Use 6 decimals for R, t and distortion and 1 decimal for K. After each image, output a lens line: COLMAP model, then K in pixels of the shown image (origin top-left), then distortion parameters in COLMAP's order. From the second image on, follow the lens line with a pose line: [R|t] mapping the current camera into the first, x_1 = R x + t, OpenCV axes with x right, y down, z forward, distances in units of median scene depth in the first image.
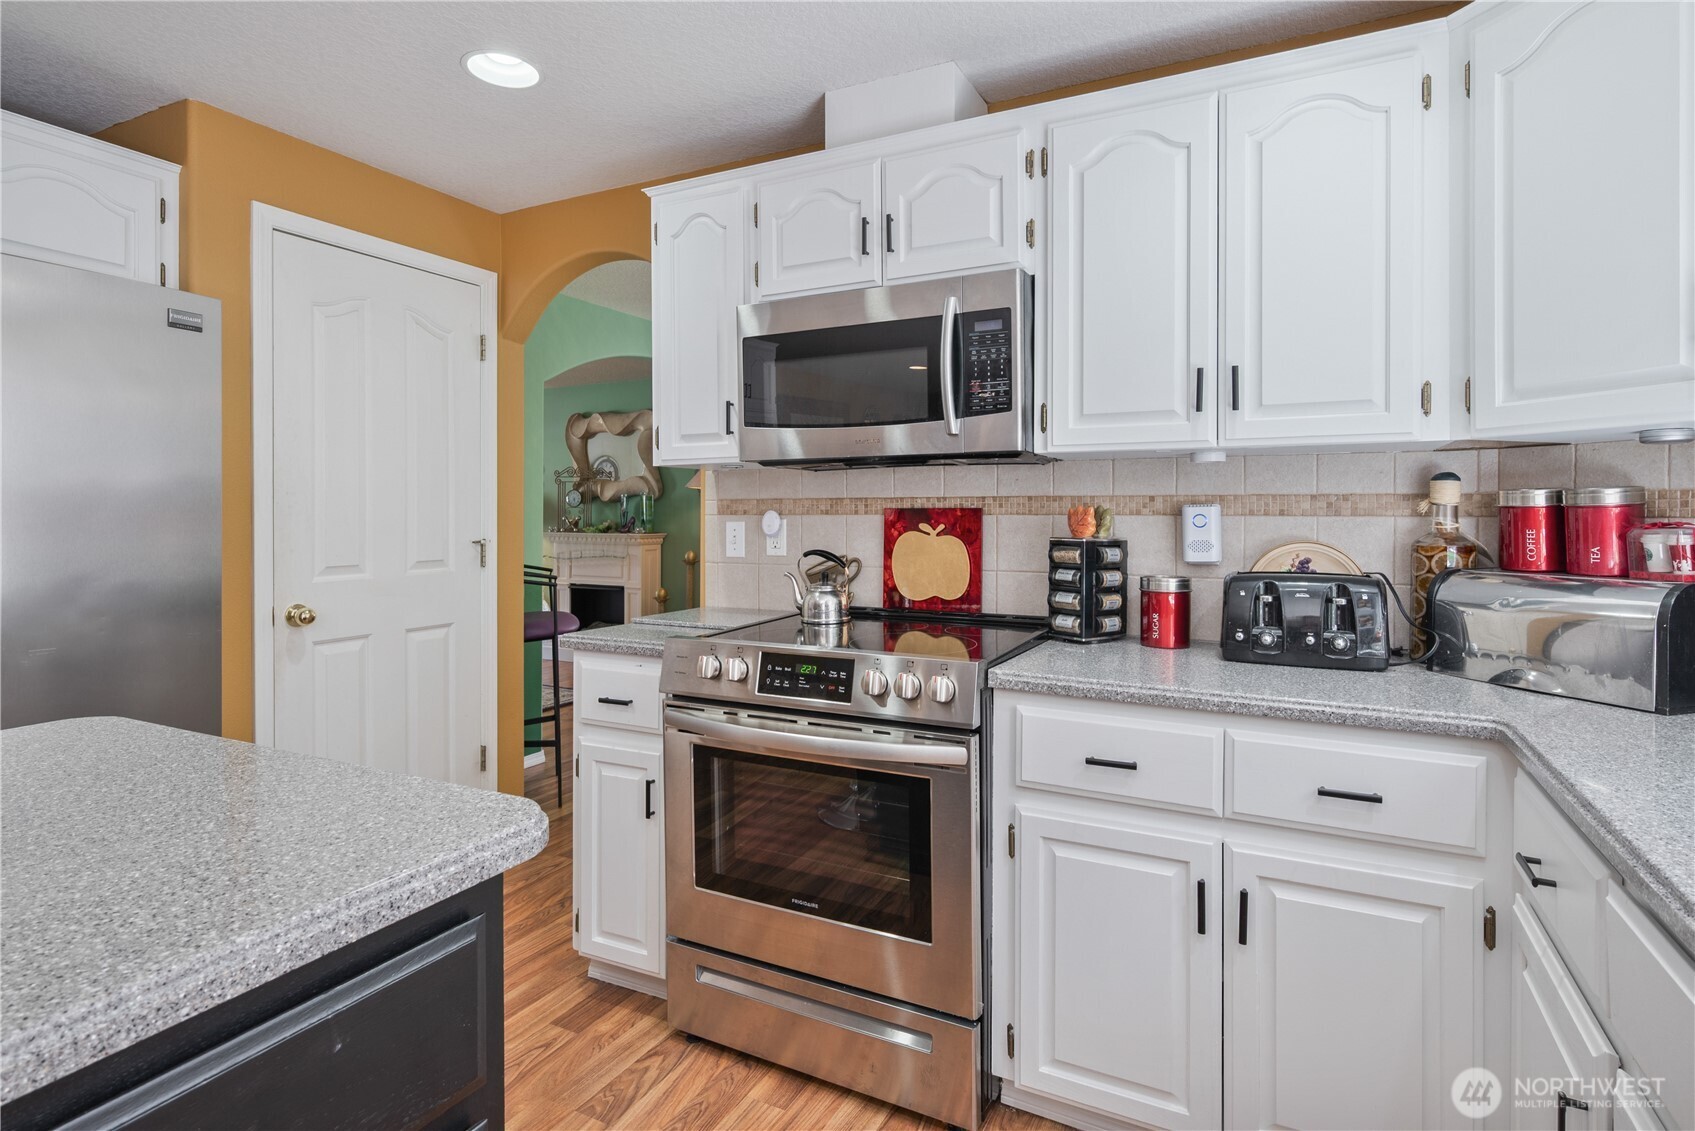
lens RADIAL K [[854.8, 0, 870.6], [0, 854.8, 516.1], [0, 0, 1]] dist [0.002533, -0.000136]
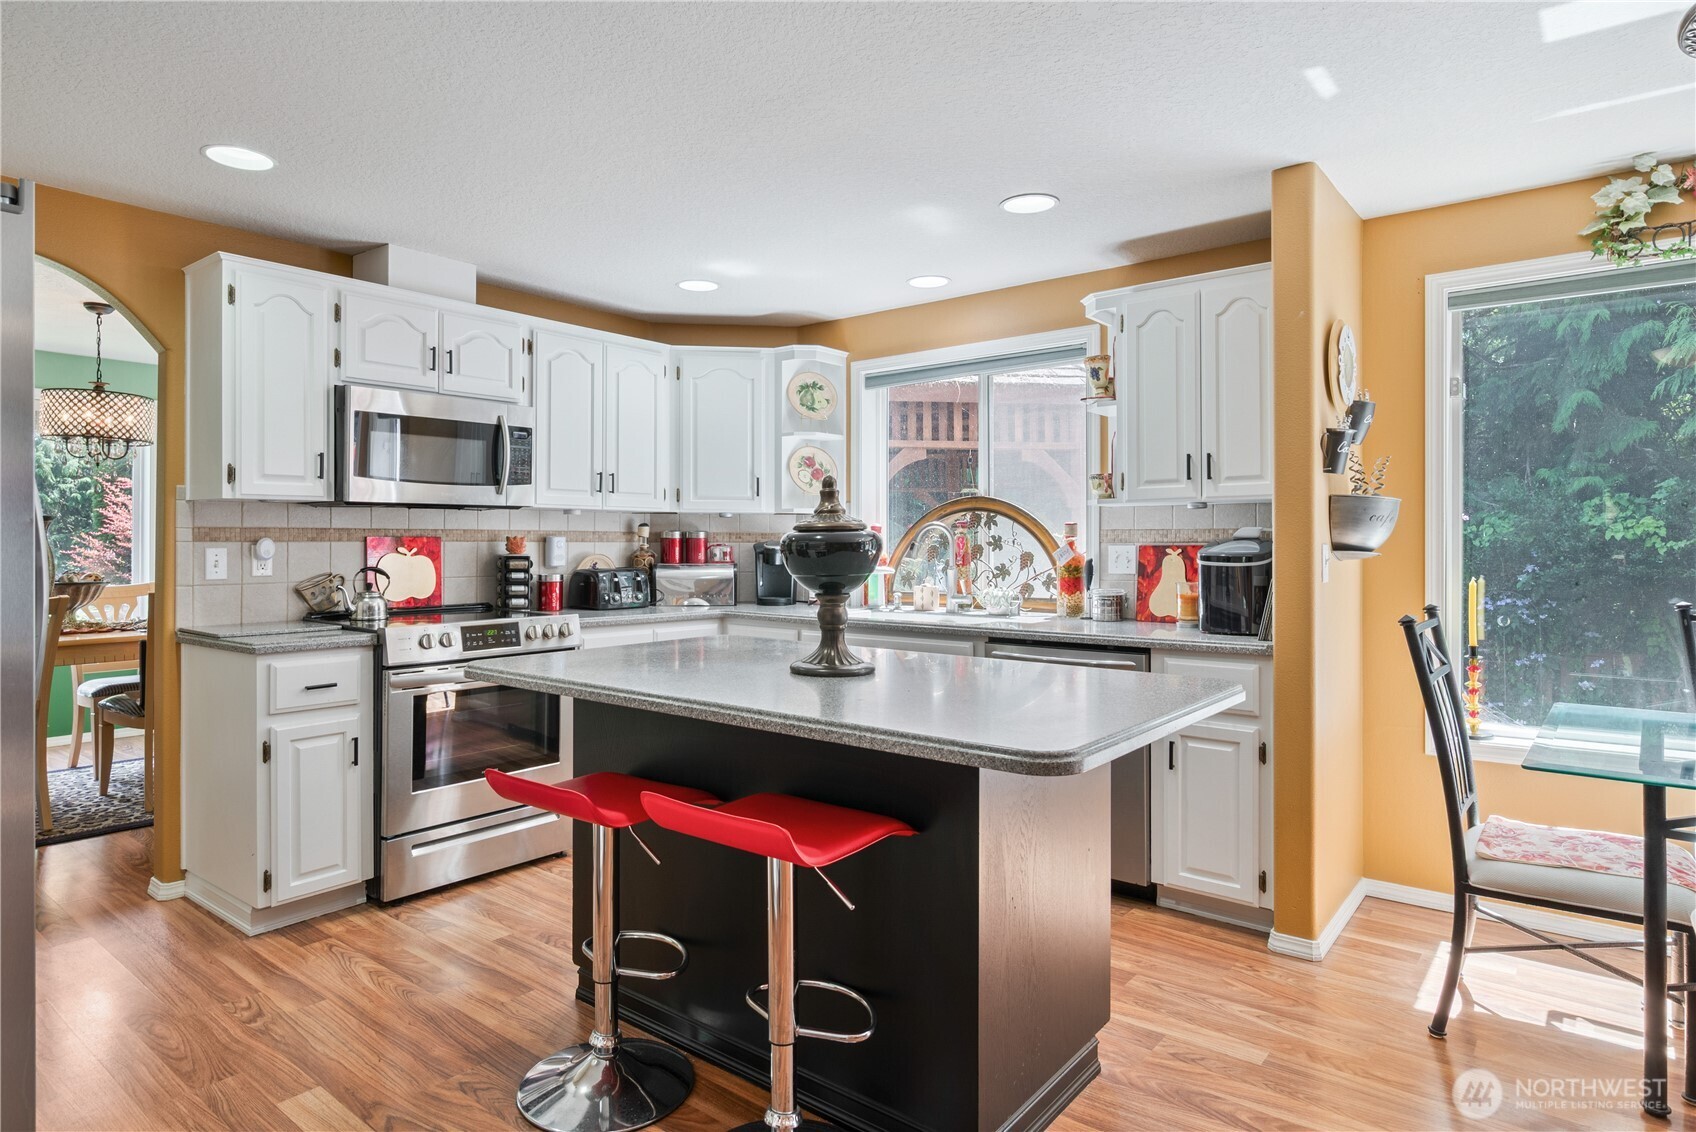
lens RADIAL K [[965.5, 0, 835.5], [0, 965.5, 537.9], [0, 0, 1]] dist [-0.008351, -0.000457]
pose [[0.211621, 0.002730, 0.977348, -1.595631], [0.001968, 0.999993, -0.003219, -0.000946], [-0.977350, 0.002604, 0.211614, -0.065487]]
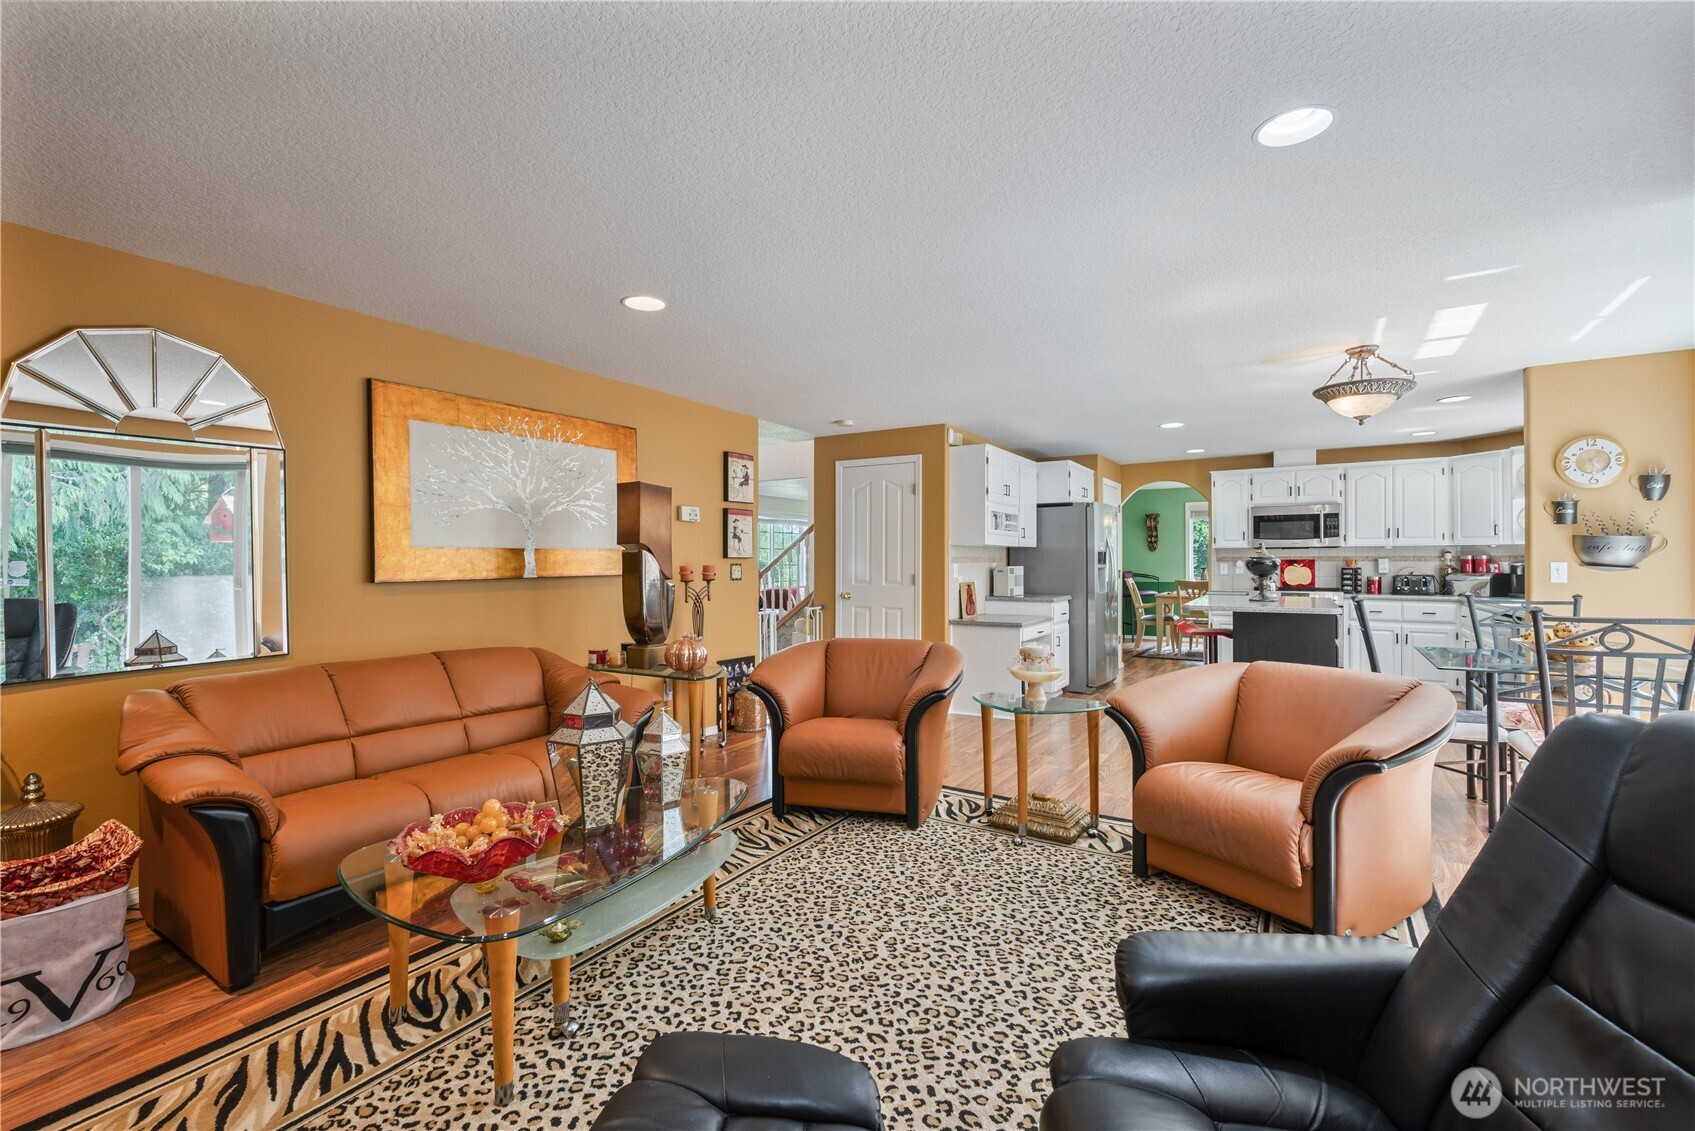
lens RADIAL K [[732.7, 0, 850.0], [0, 732.7, 561.5], [0, 0, 1]] dist [0.000184, -0.000287]
pose [[0.996065, -0.003647, -0.088556, -1.815771], [0.003298, 0.999986, -0.004095, 0.006262], [0.088570, 0.003787, 0.996063, -2.669472]]
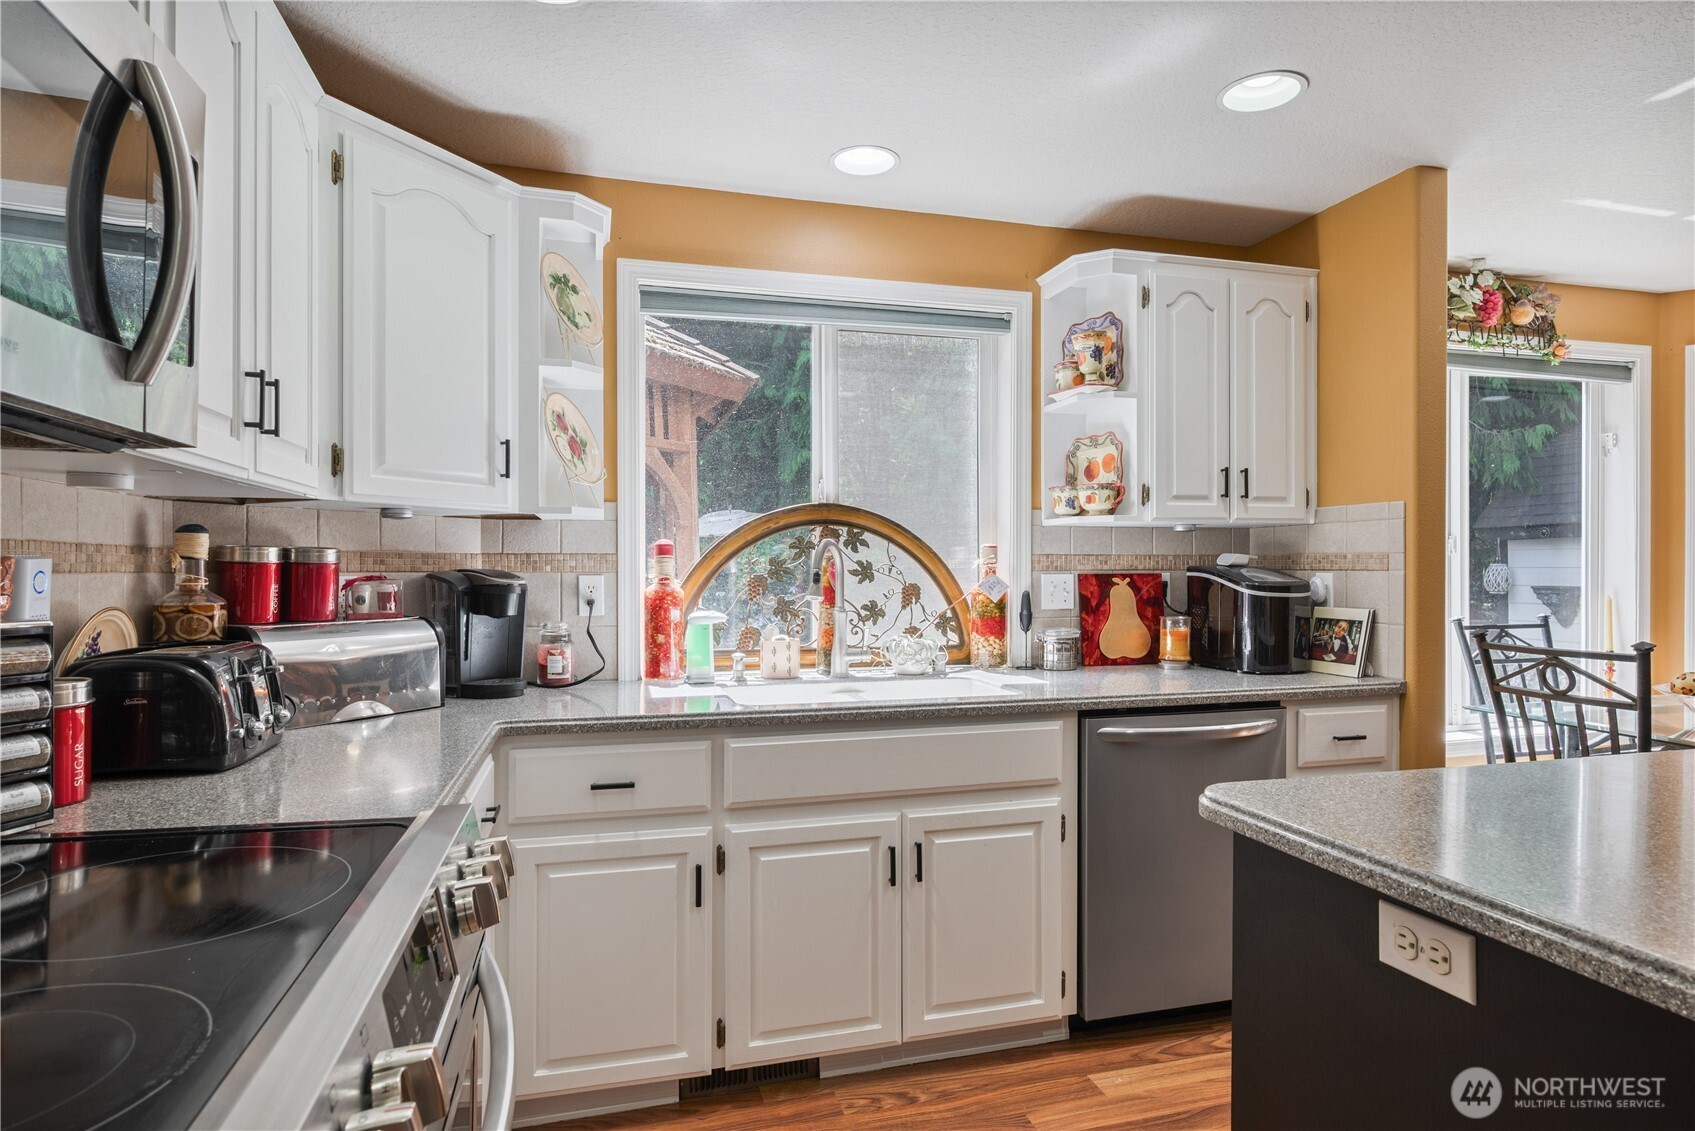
lens RADIAL K [[902.3, 0, 849.7], [0, 902.3, 572.3], [0, 0, 1]] dist [-0.000735, -0.000590]
pose [[-0.675260, -0.006451, 0.737551, -0.453074], [0.000539, 0.999957, 0.009239, -0.007610], [-0.737579, 0.006637, -0.675228, 1.003568]]
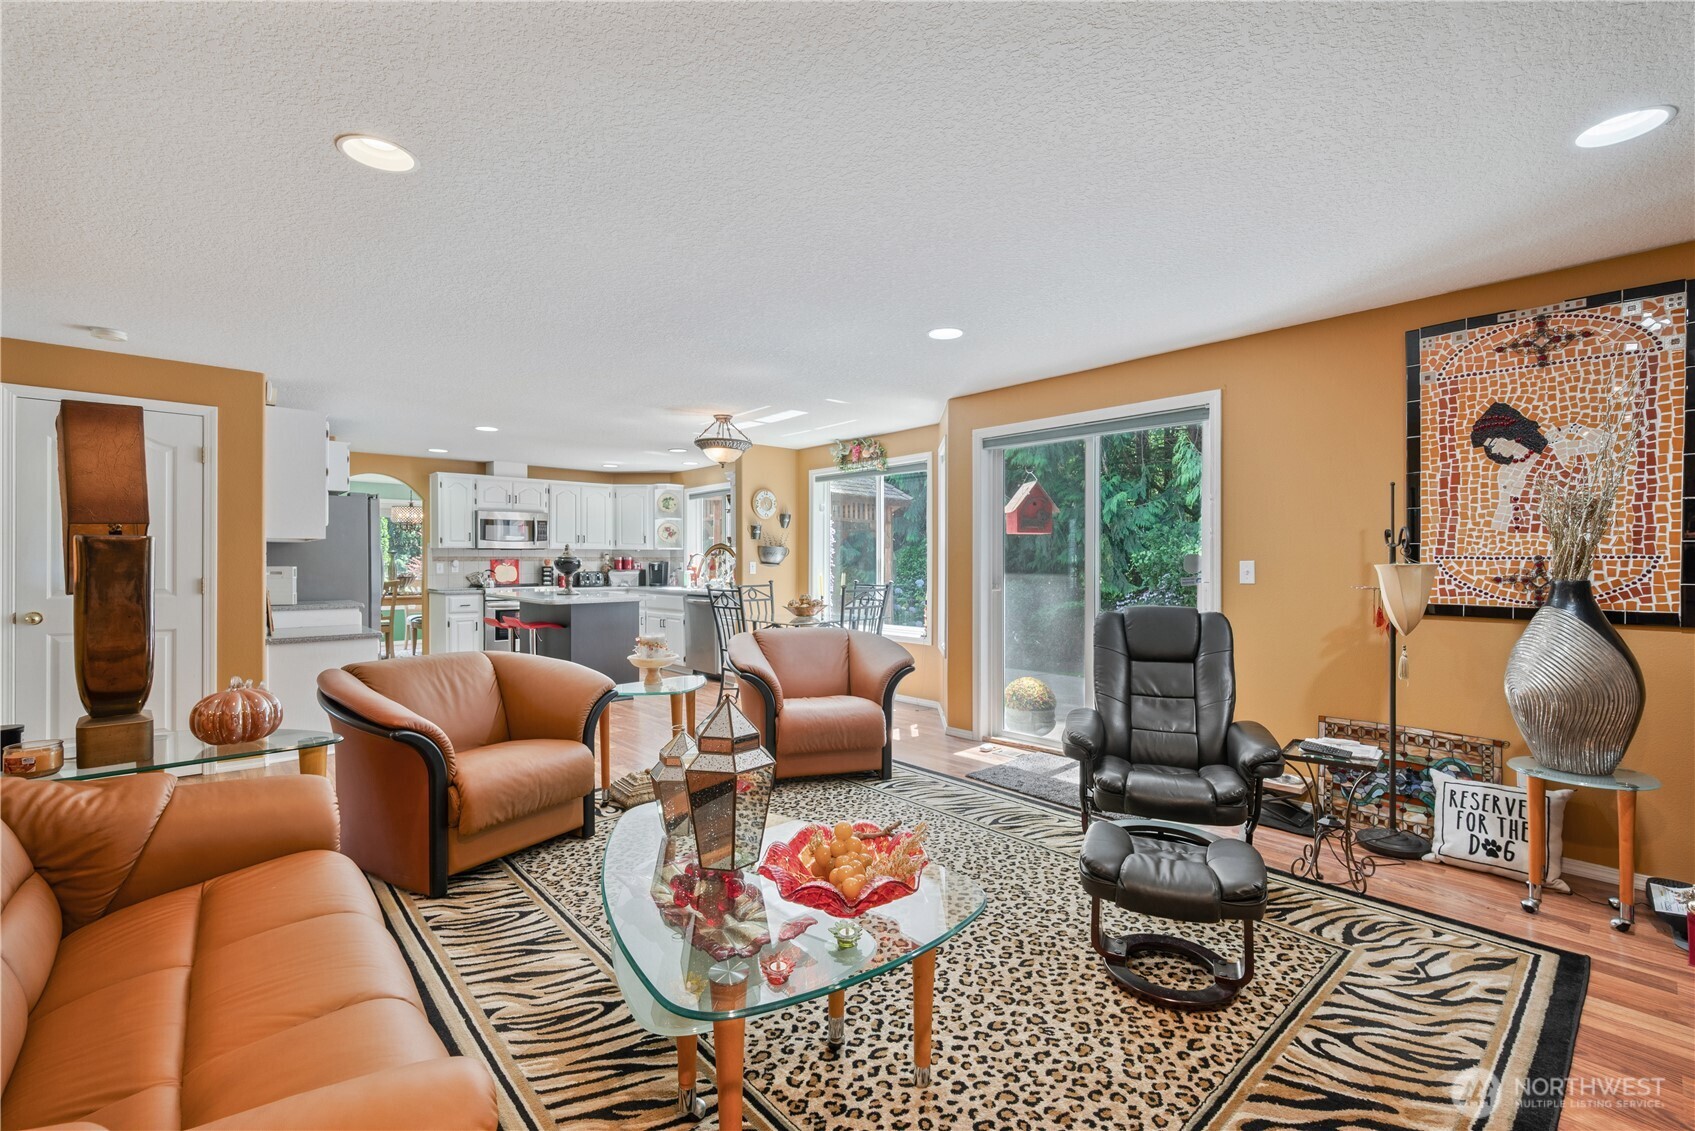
lens RADIAL K [[732.7, 0, 848.7], [0, 732.7, 561.4], [0, 0, 1]] dist [0.000184, -0.000287]
pose [[0.358515, -0.001837, 0.933522, -3.076518], [0.003438, 0.999994, 0.000647, 0.004049], [-0.933518, 0.002977, 0.358519, -2.118402]]
